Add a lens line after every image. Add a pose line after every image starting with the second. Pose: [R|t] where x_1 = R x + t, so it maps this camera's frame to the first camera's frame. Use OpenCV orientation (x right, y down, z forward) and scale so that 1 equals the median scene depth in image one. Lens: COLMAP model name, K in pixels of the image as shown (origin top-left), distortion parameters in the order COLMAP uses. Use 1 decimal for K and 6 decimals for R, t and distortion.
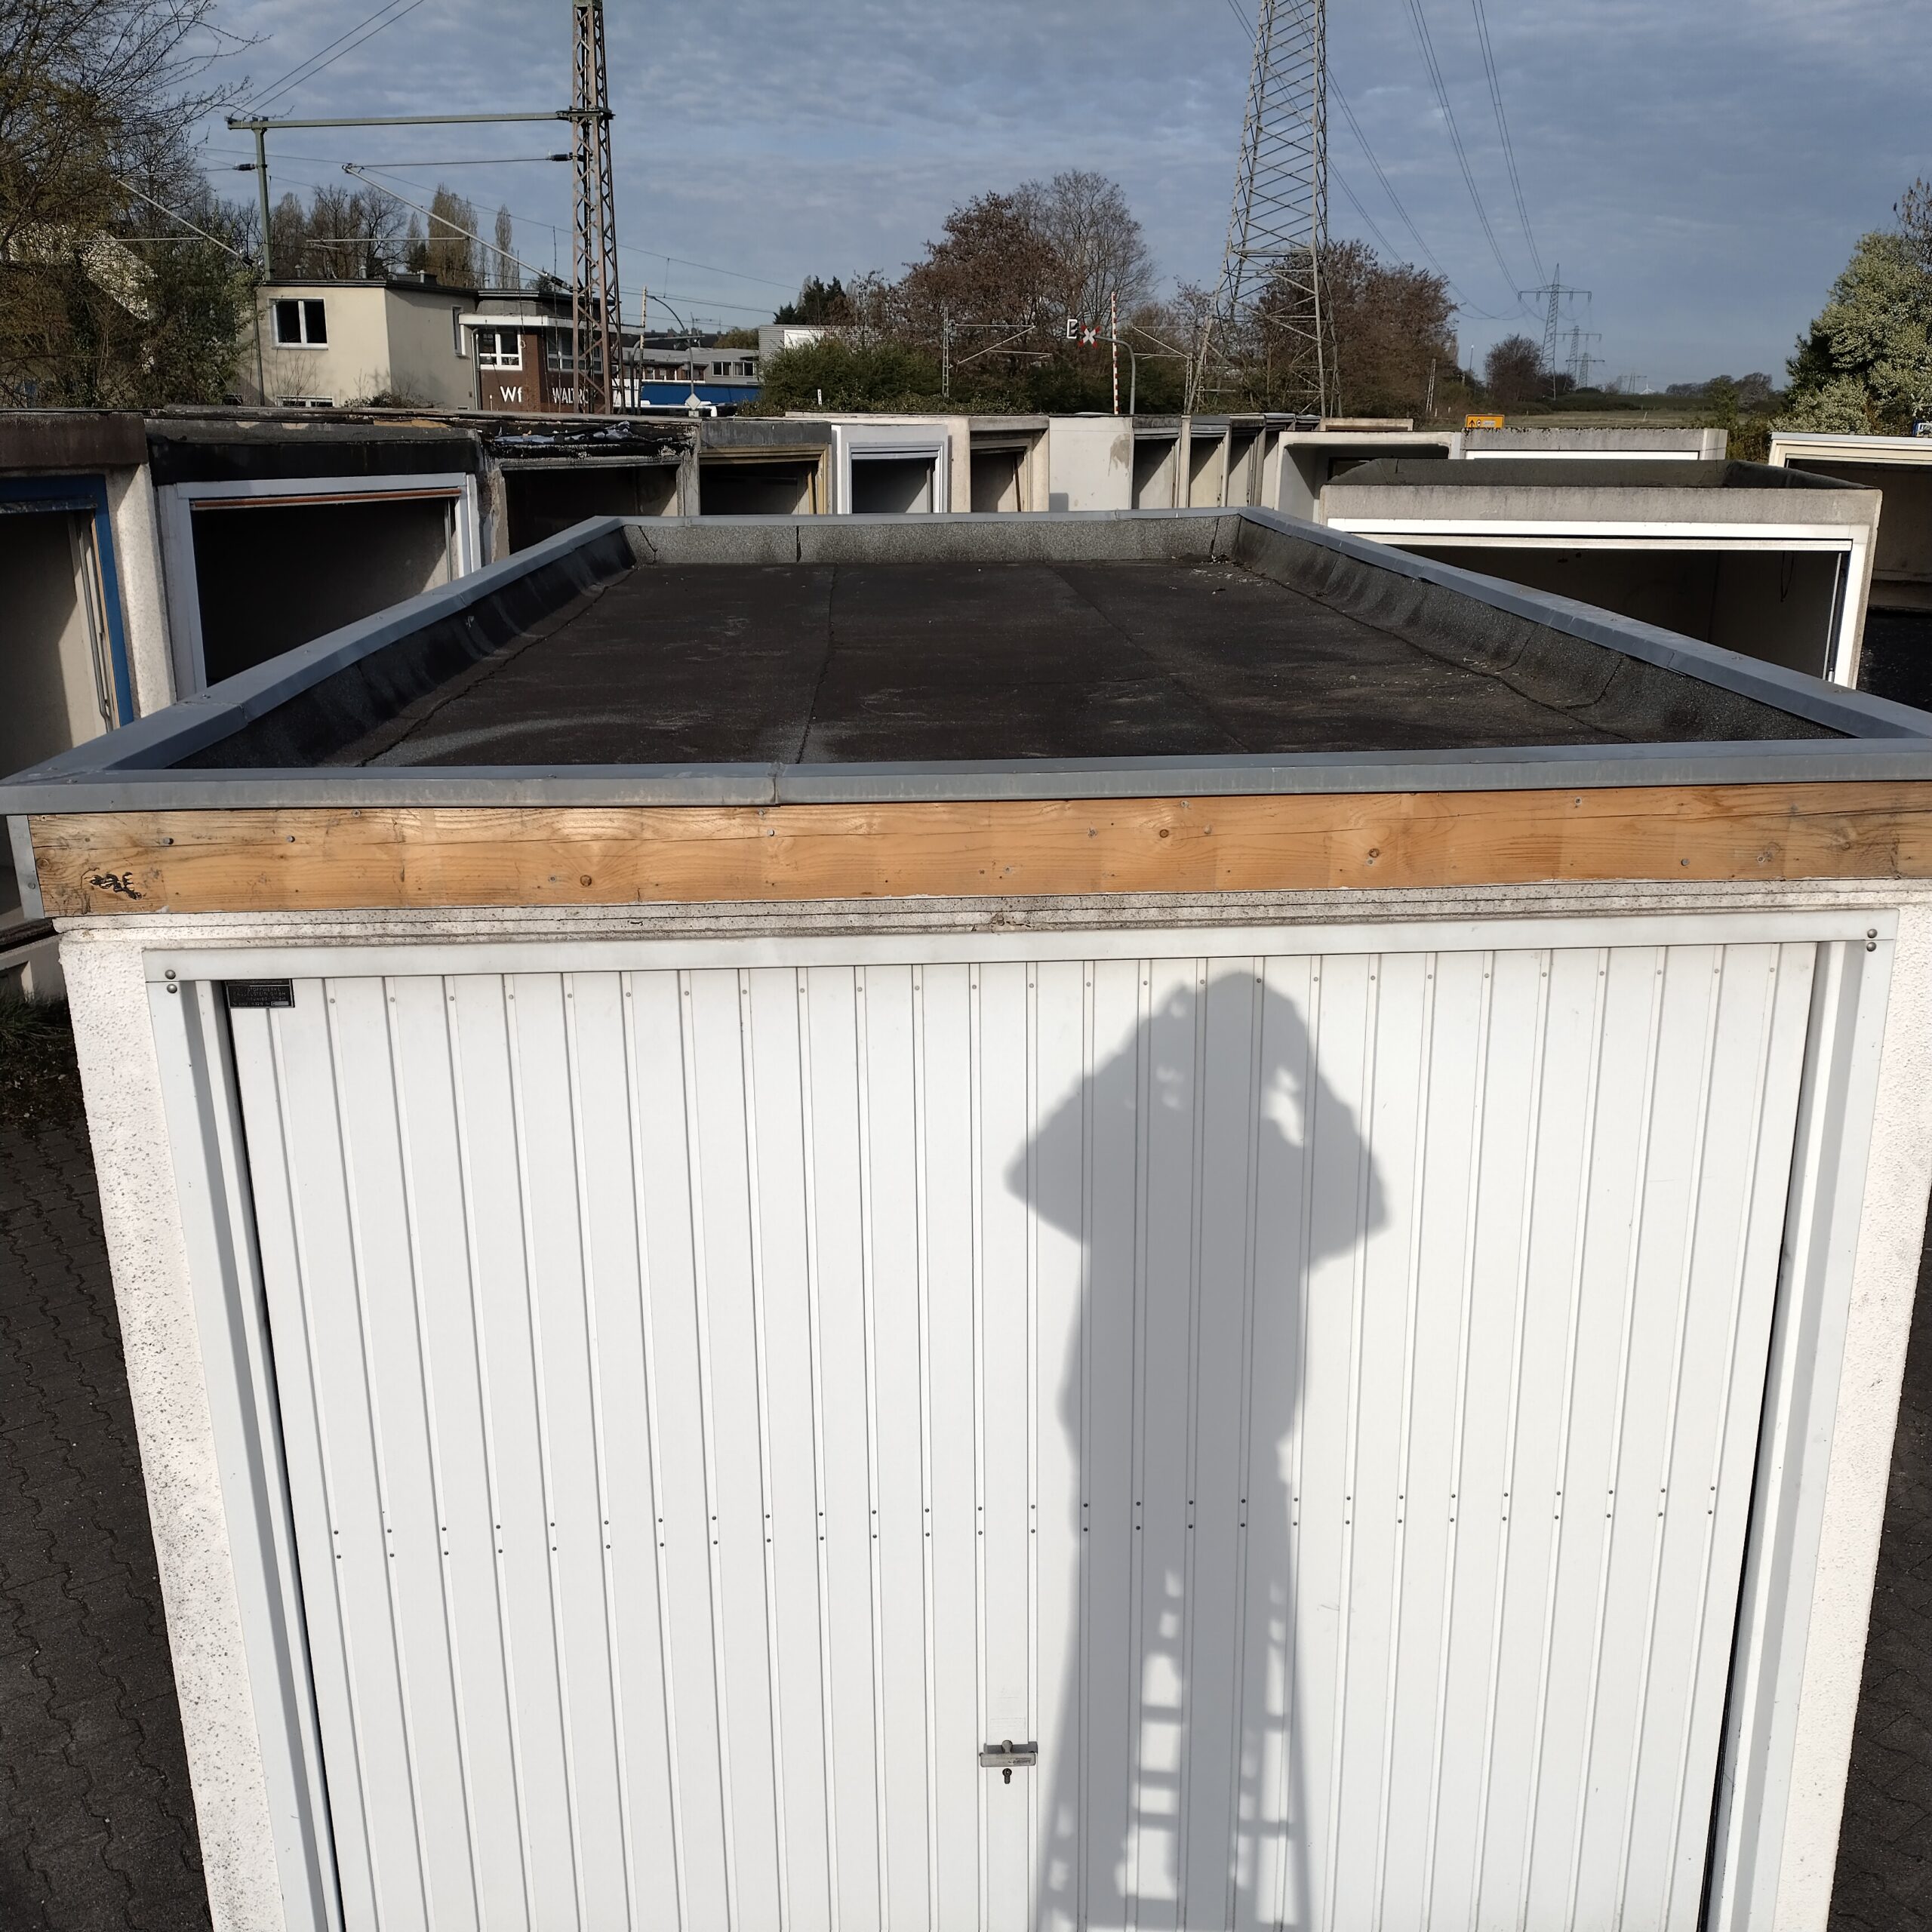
lens RADIAL K [[1878.1, 0, 970.7], [0, 1878.1, 973.3], [0, 0, 1]] dist [0.044989, 0.000000]
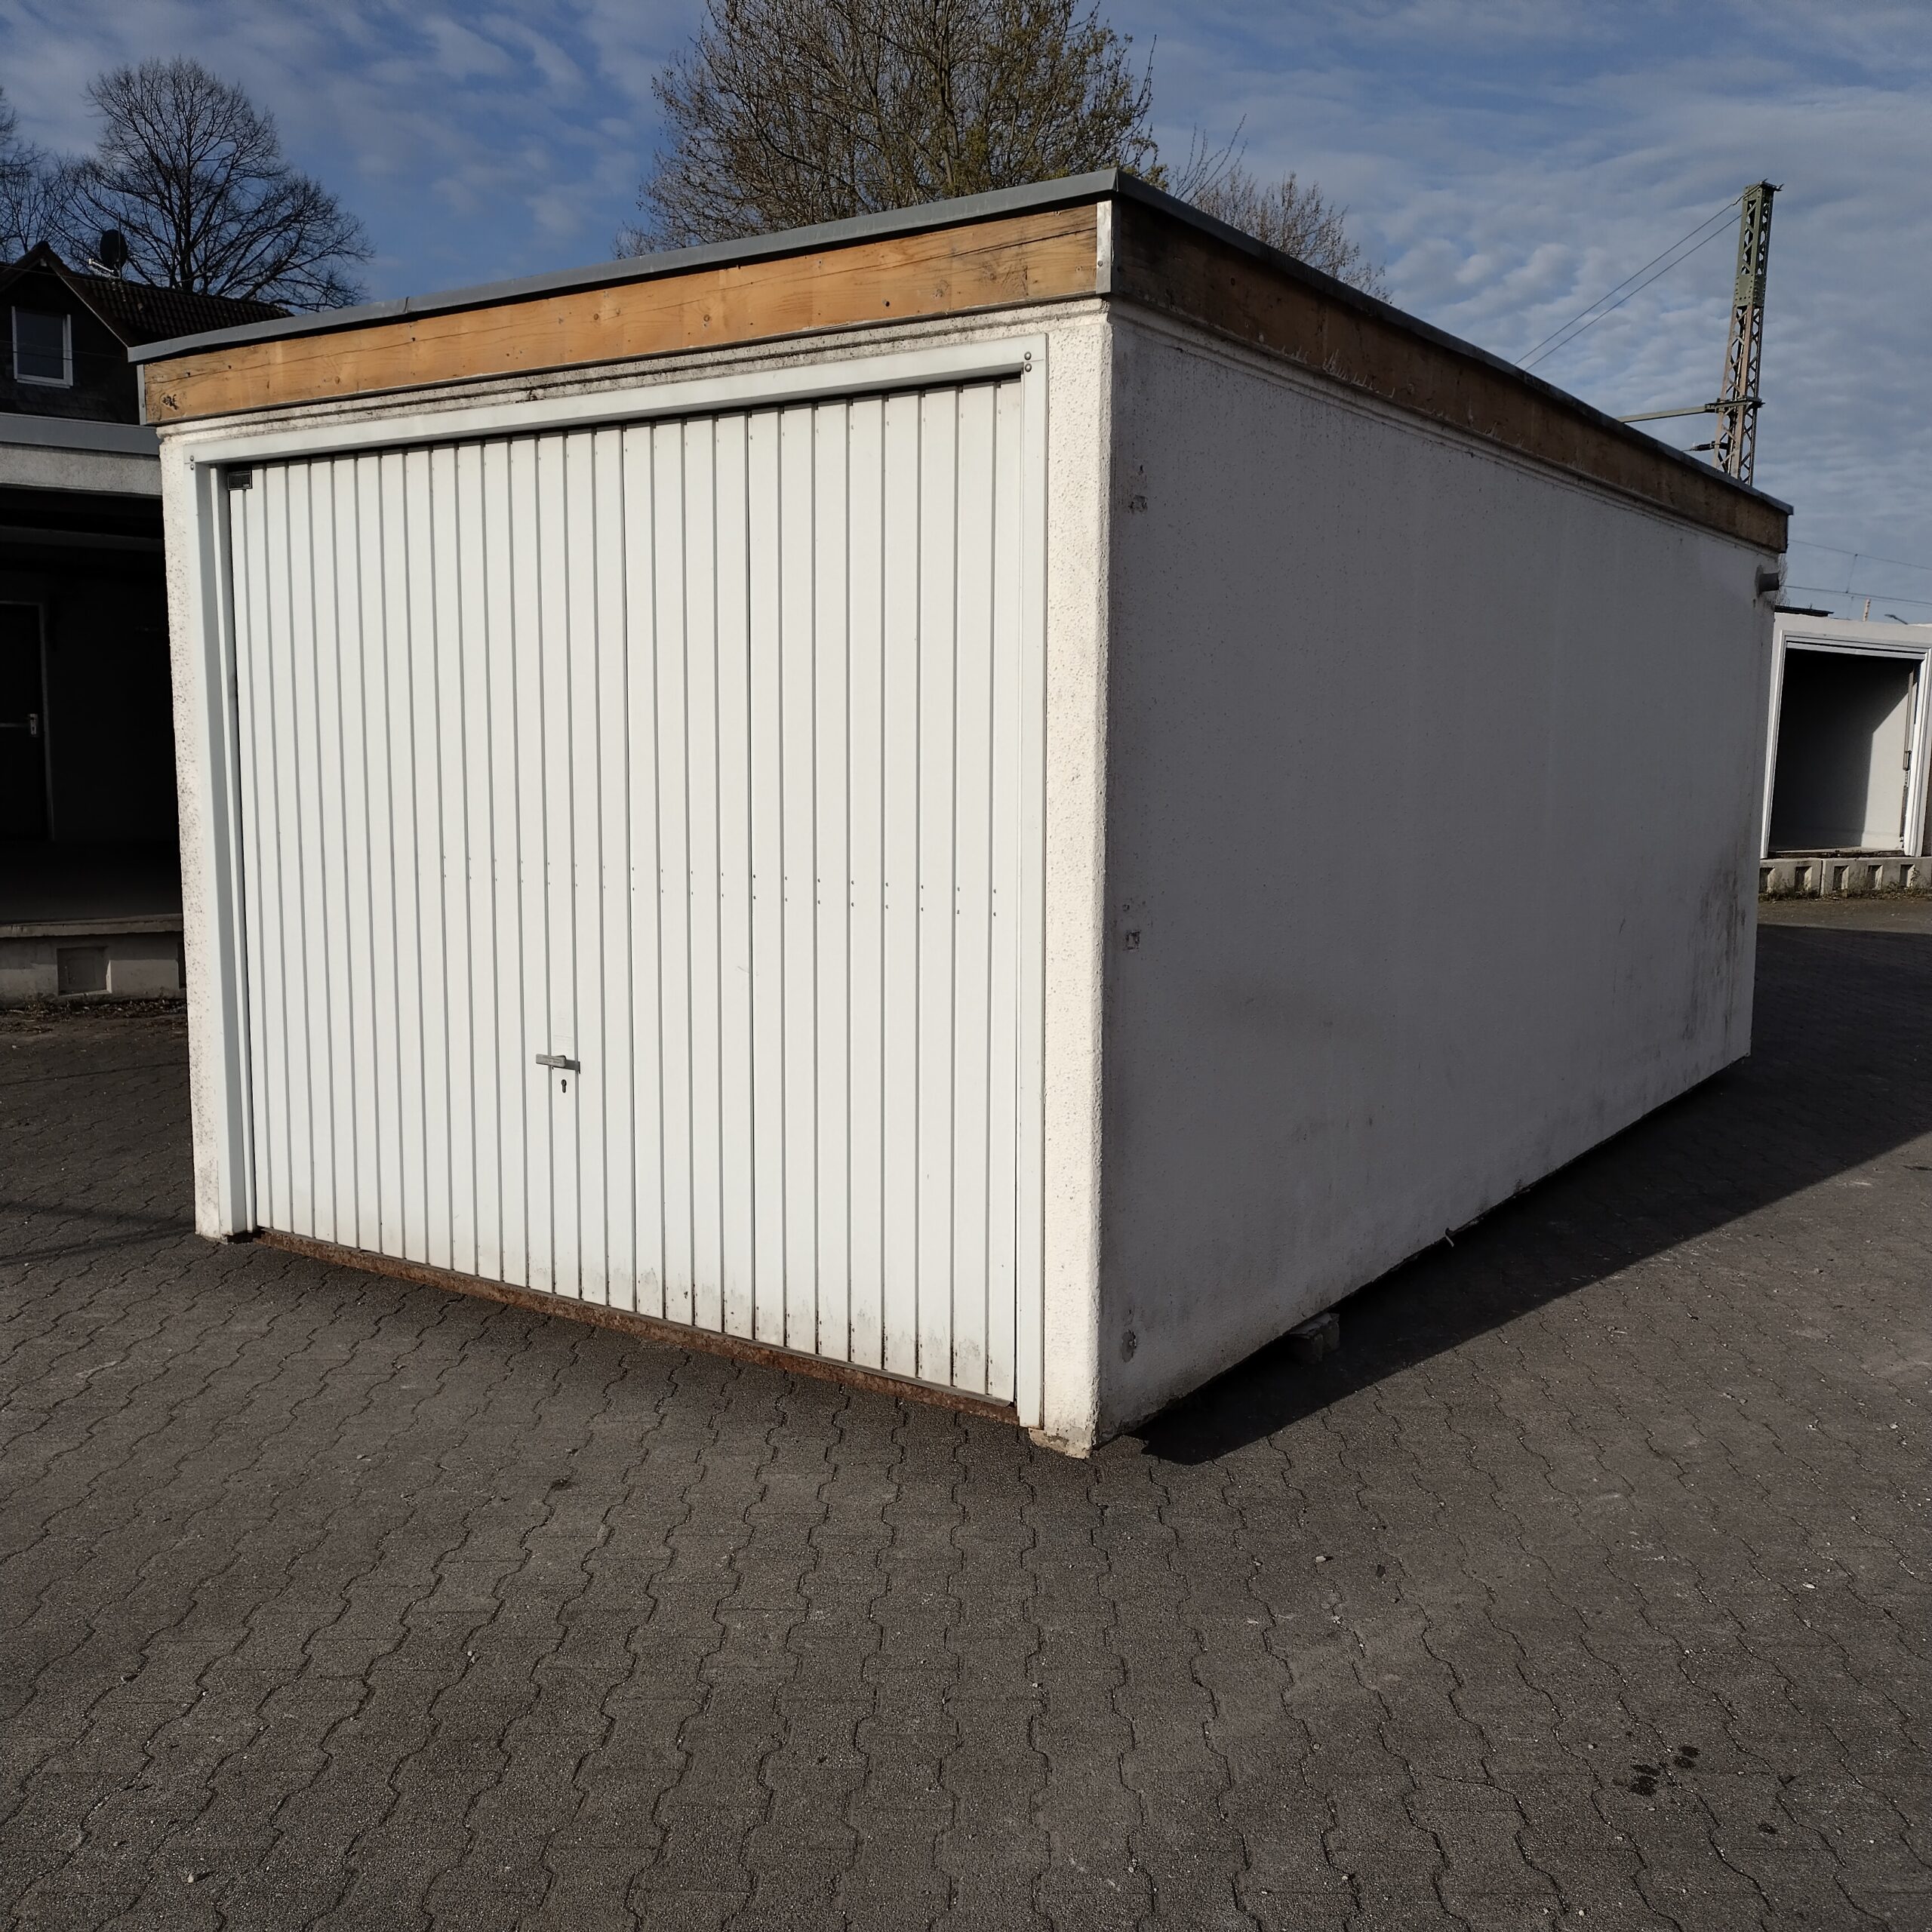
lens RADIAL K [[1878.1, 0, 959.7], [0, 1878.1, 961.0], [0, 0, 1]] dist [0.044989, 0.000000]
pose [[0.807872, 0.086833, -0.582925, 1.126380], [-0.187805, 0.975454, -0.114973, 0.484529], [0.558633, 0.202360, 0.804350, 0.070785]]
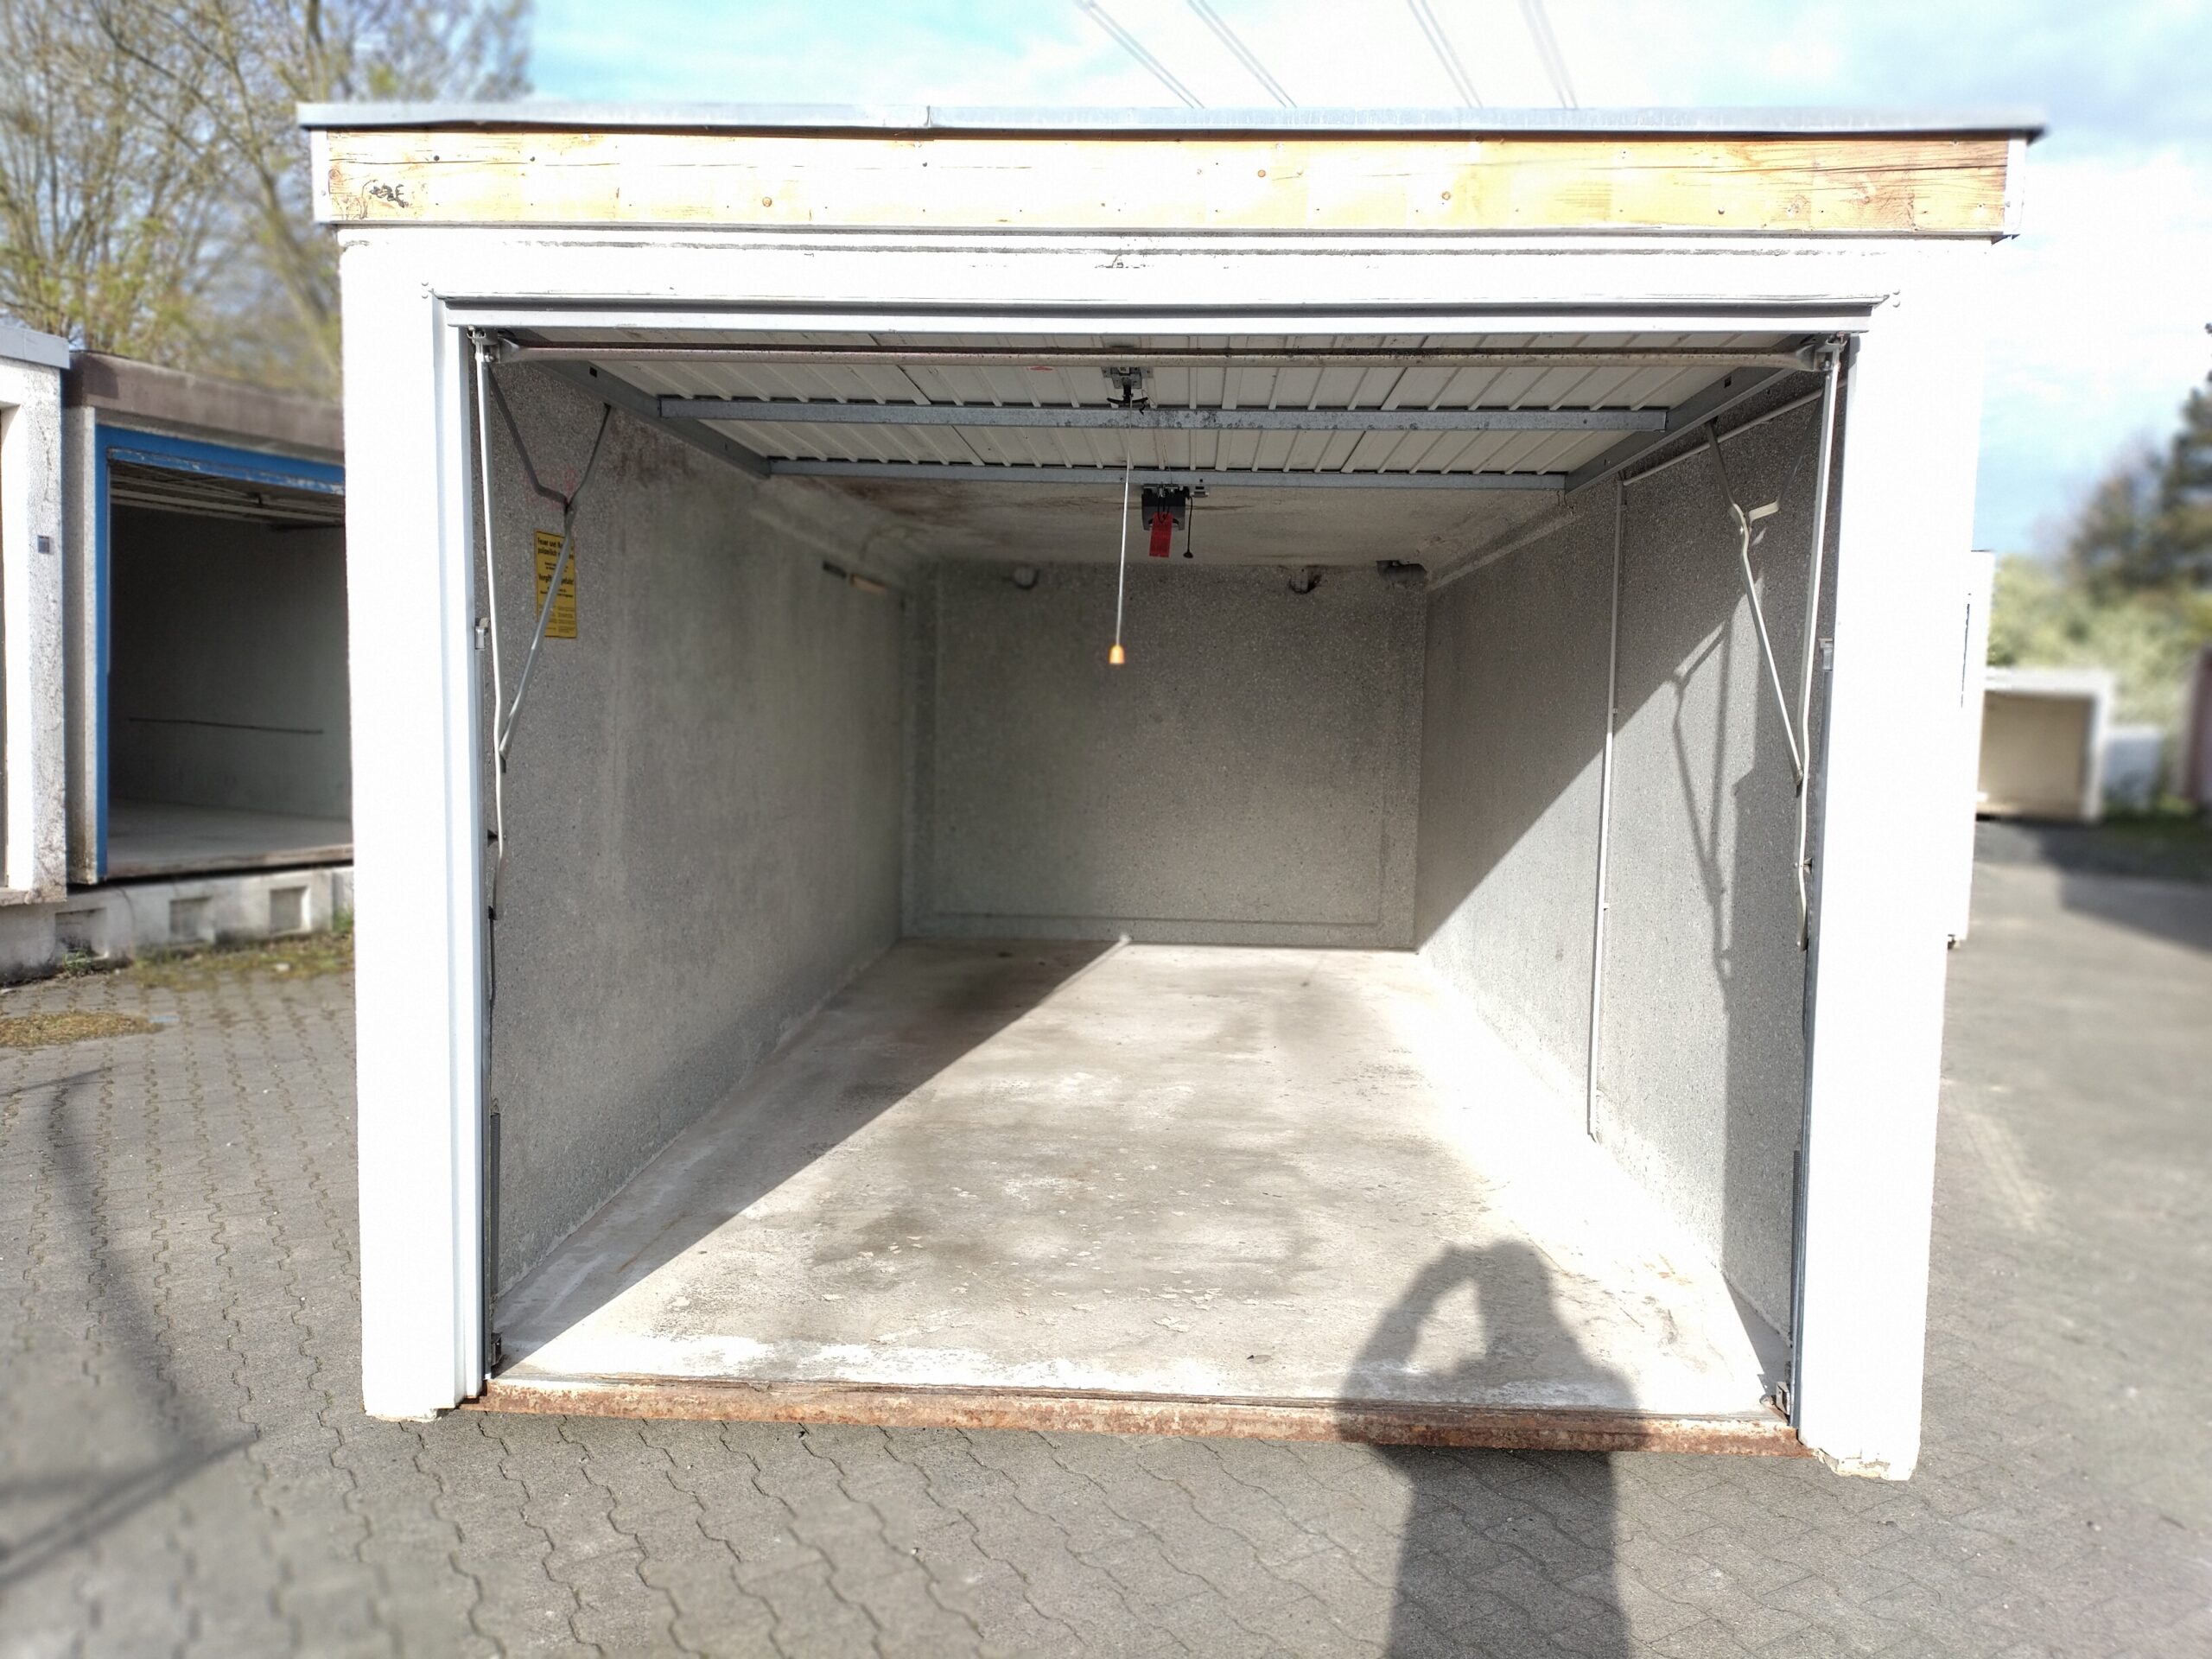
lens RADIAL K [[1655.1, 0, 1099.8], [0, 1655.1, 827.3], [0, 0, 1]] dist [0.012302, 0.005981]
pose [[0.996234, 0.036753, -0.078532, 0.090291], [-0.052242, 0.977293, -0.205353, 0.490694], [0.069201, 0.208682, 0.975532, 0.070907]]
